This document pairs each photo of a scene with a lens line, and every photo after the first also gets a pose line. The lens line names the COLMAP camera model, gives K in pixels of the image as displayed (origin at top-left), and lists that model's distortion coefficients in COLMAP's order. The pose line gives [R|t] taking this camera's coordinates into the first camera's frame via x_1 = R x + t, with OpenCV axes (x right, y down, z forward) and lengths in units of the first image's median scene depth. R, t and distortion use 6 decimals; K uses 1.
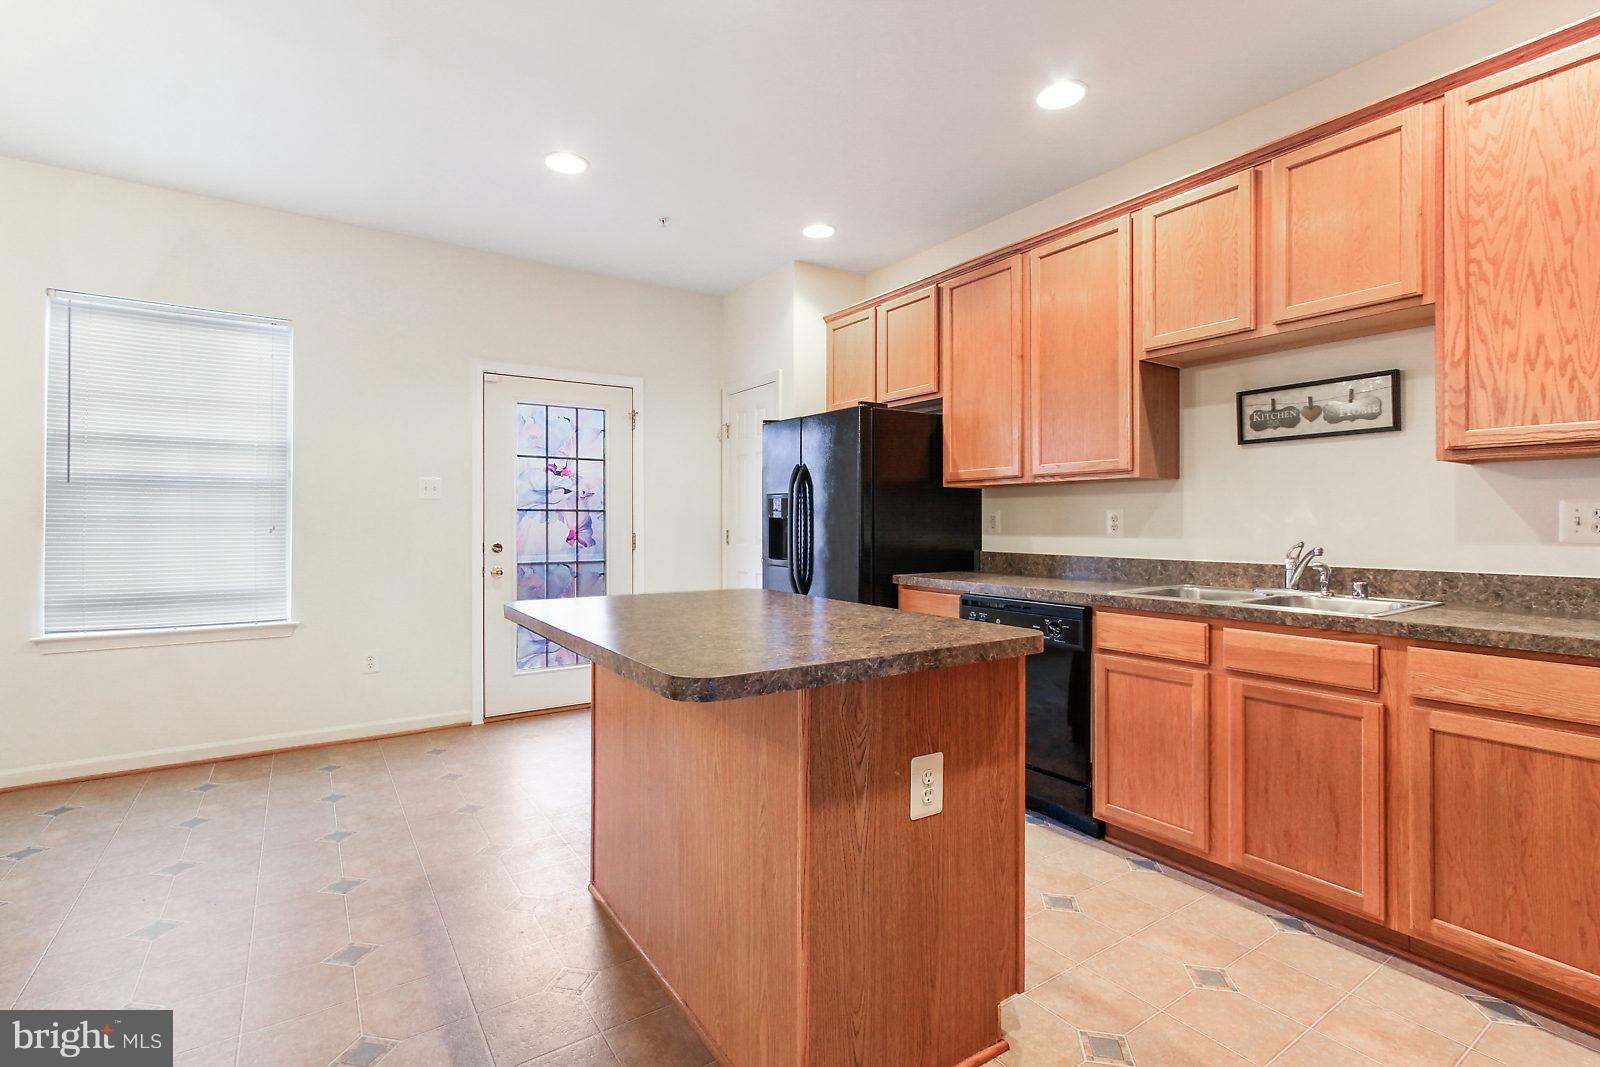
lens RADIAL K [[738.6, 0, 804.7], [0, 738.6, 519.3], [0, 0, 1]] dist [0.000523, 0.001350]
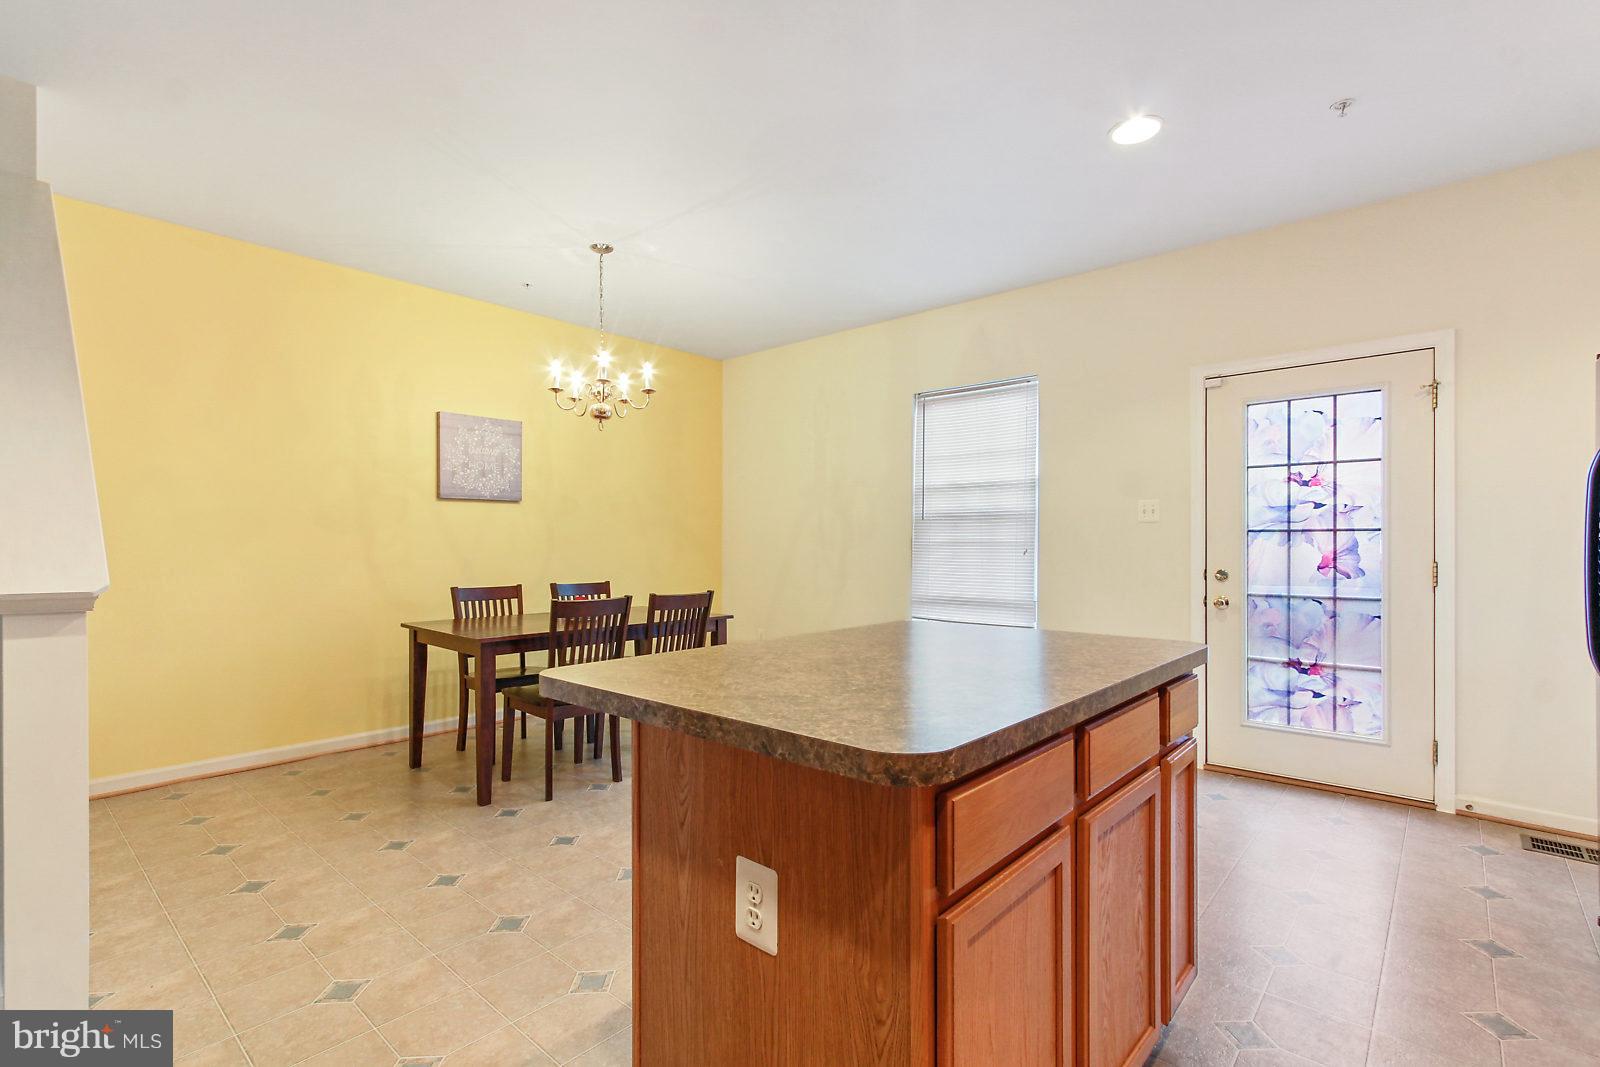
lens RADIAL K [[738.6, 0, 803.7], [0, 738.6, 538.4], [0, 0, 1]] dist [0.000523, 0.001350]
pose [[0.243759, -0.009808, -0.969786, 0.306256], [0.004576, 0.999949, -0.008963, 0.001051], [0.969825, -0.002253, 0.243792, 0.297373]]
